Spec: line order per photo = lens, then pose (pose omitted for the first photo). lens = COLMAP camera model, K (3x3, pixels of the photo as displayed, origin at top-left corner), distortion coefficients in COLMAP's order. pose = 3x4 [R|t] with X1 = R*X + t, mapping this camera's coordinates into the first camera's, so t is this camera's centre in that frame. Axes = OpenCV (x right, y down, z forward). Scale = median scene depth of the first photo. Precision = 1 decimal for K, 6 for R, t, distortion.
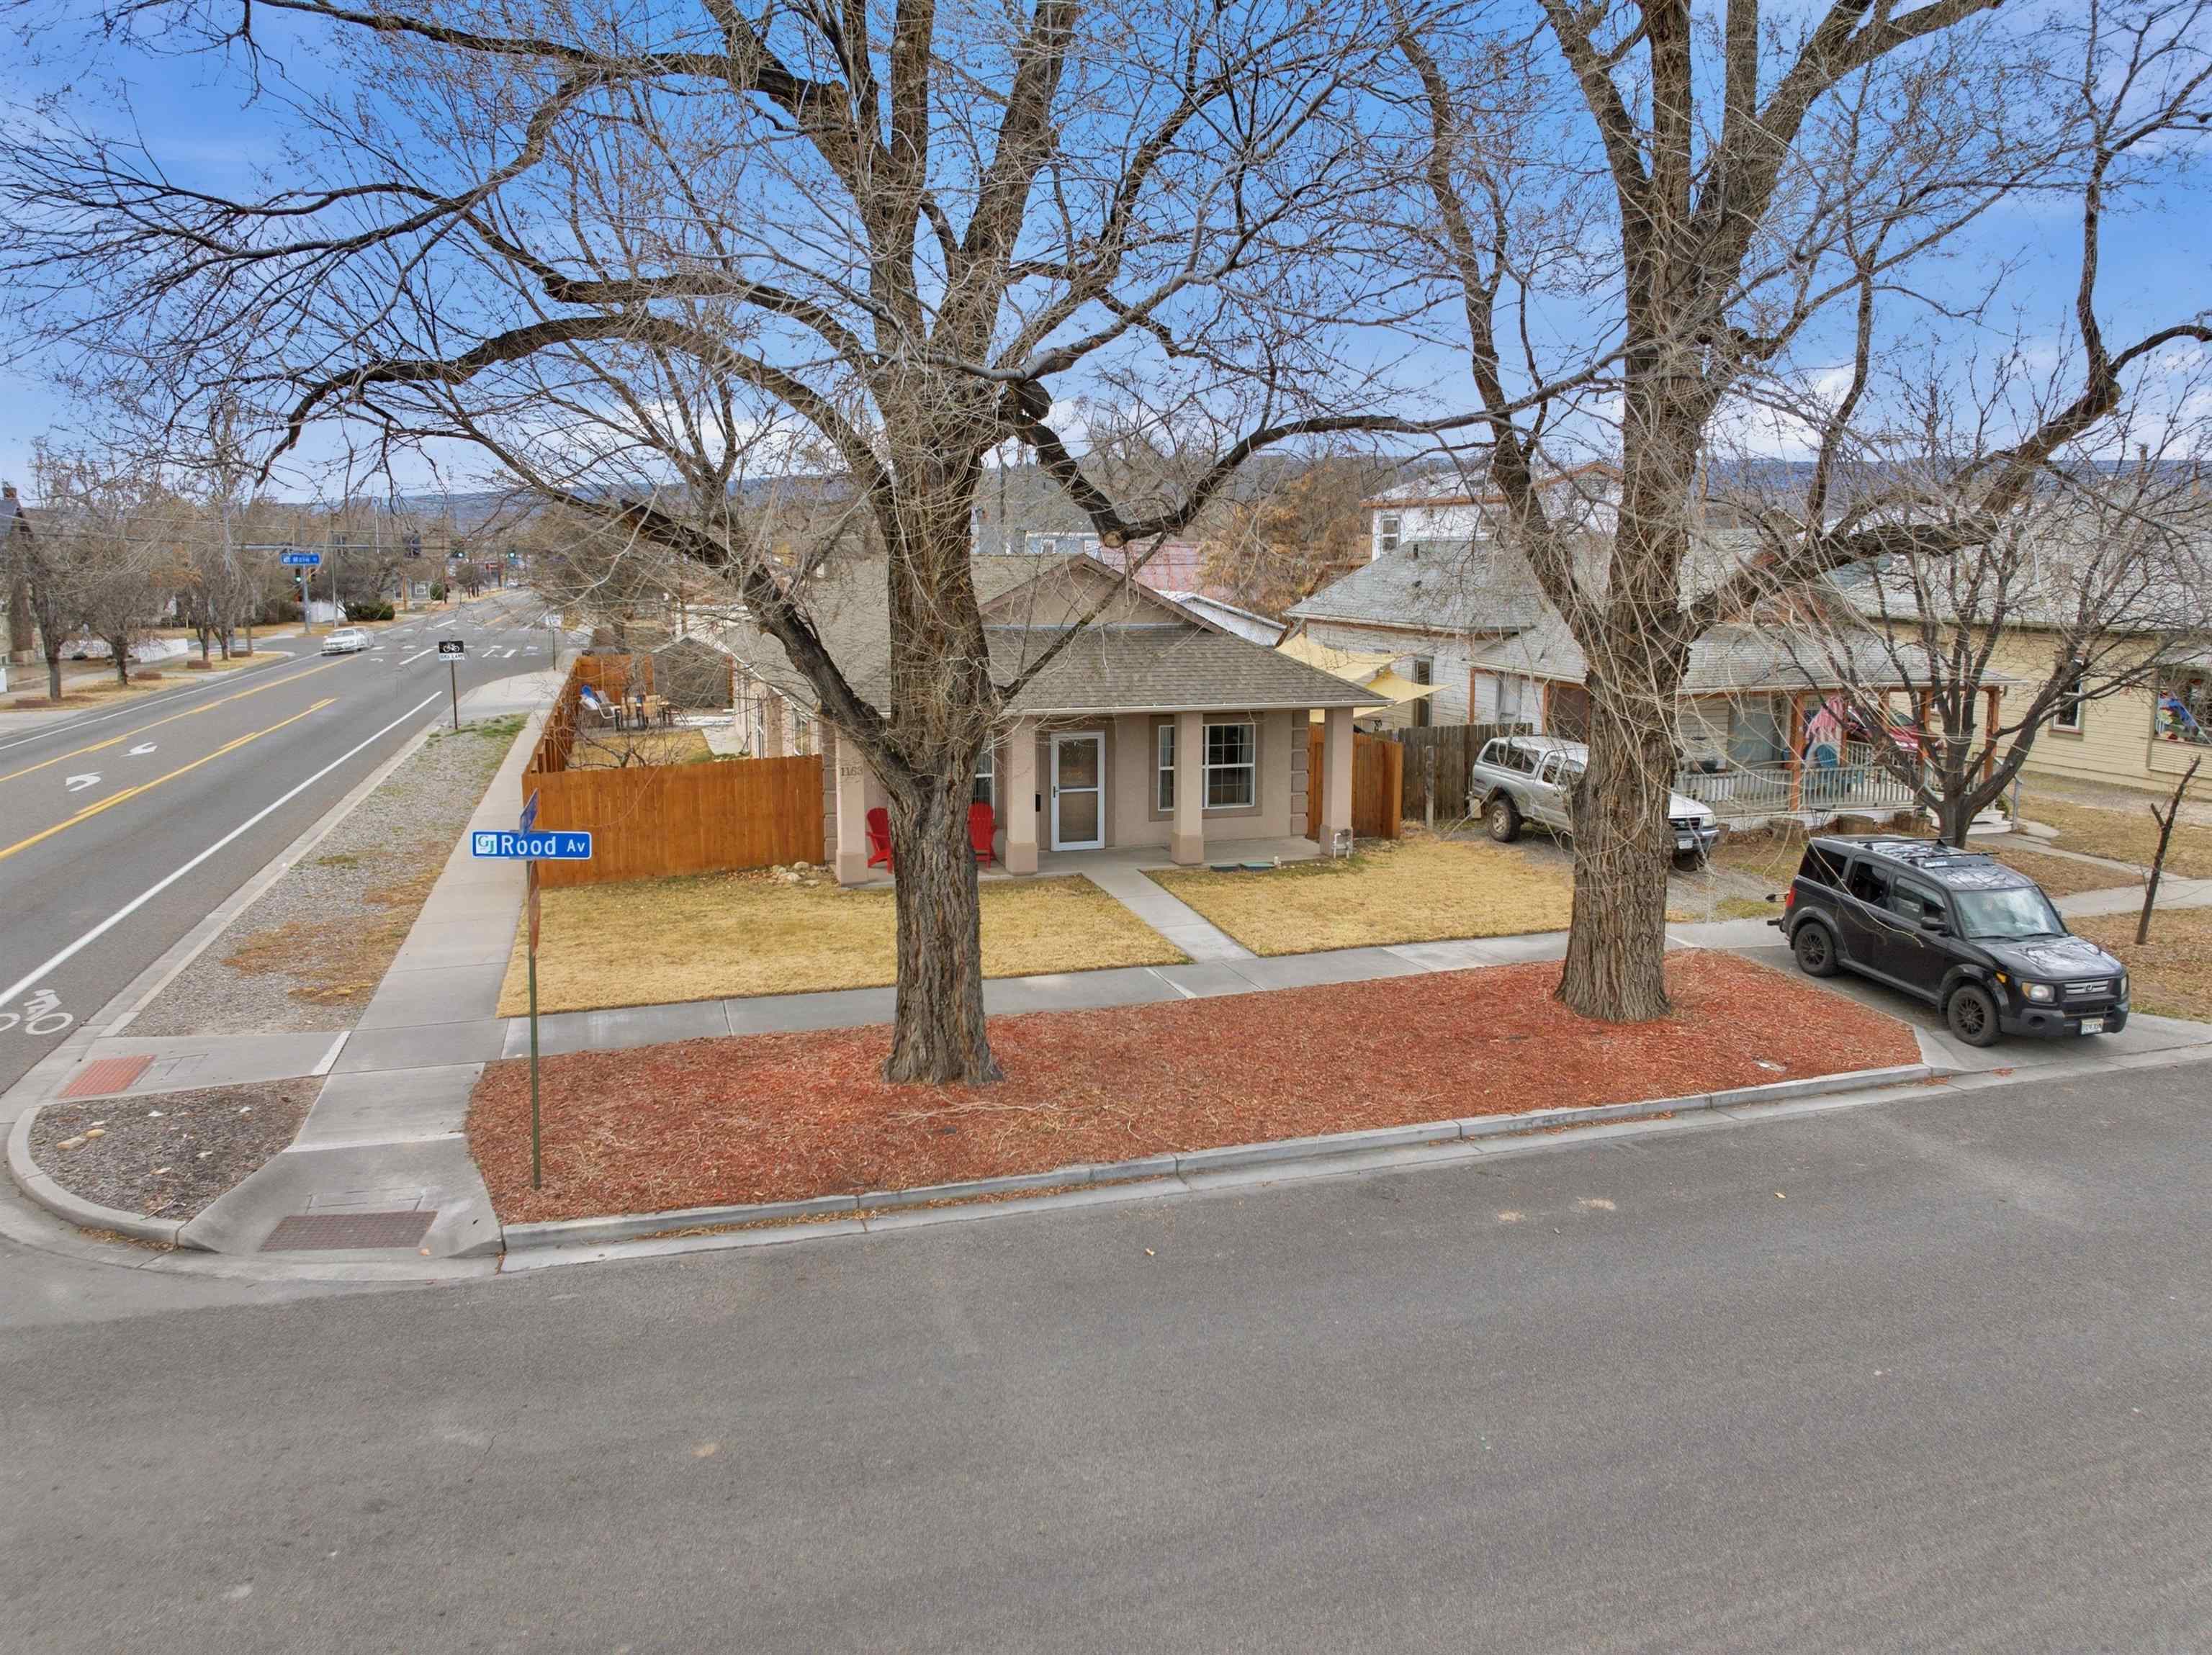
lens RADIAL K [[1526.6, 0, 1139.1], [0, 1526.6, 793.7], [0, 0, 1]] dist [-0.031325, -0.002043]
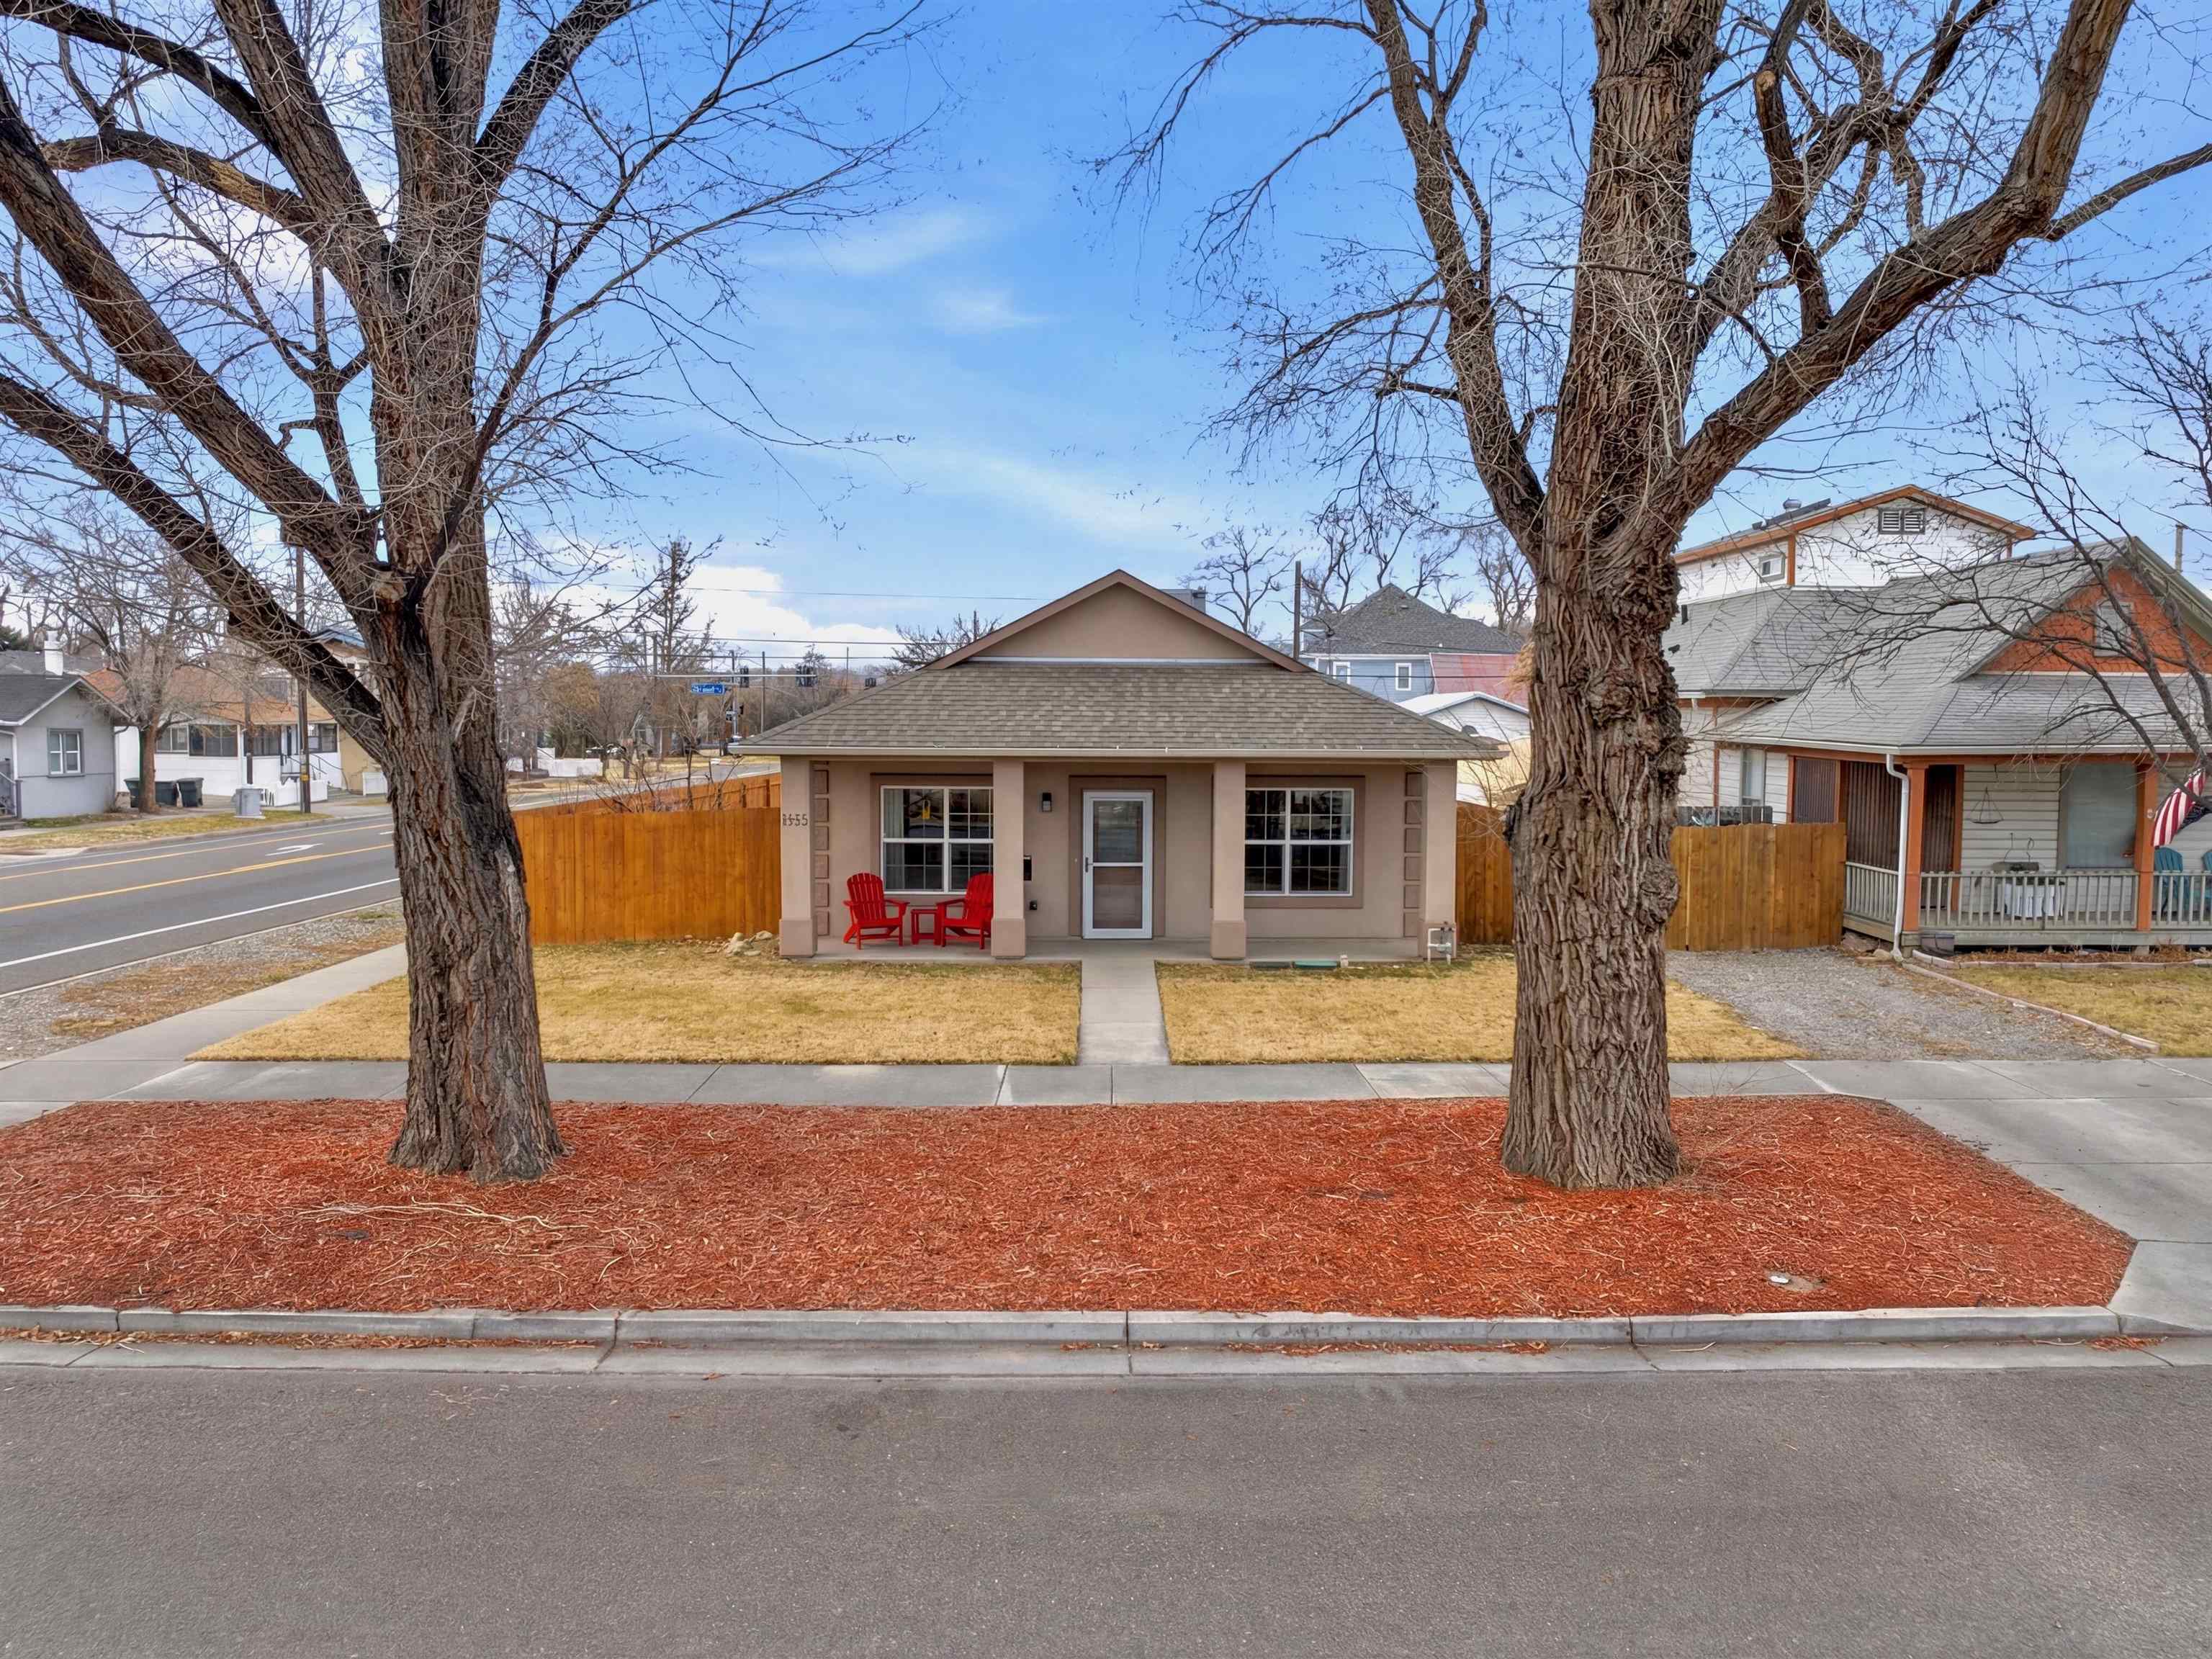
lens RADIAL K [[1526.8, 0, 1139.1], [0, 1526.8, 795.7], [0, 0, 1]] dist [-0.031325, -0.002043]
pose [[0.955549, 0.012796, -0.294554, 0.351441], [-0.042783, 0.994501, -0.095587, 0.064593], [0.291712, 0.103940, 0.950842, 0.380322]]
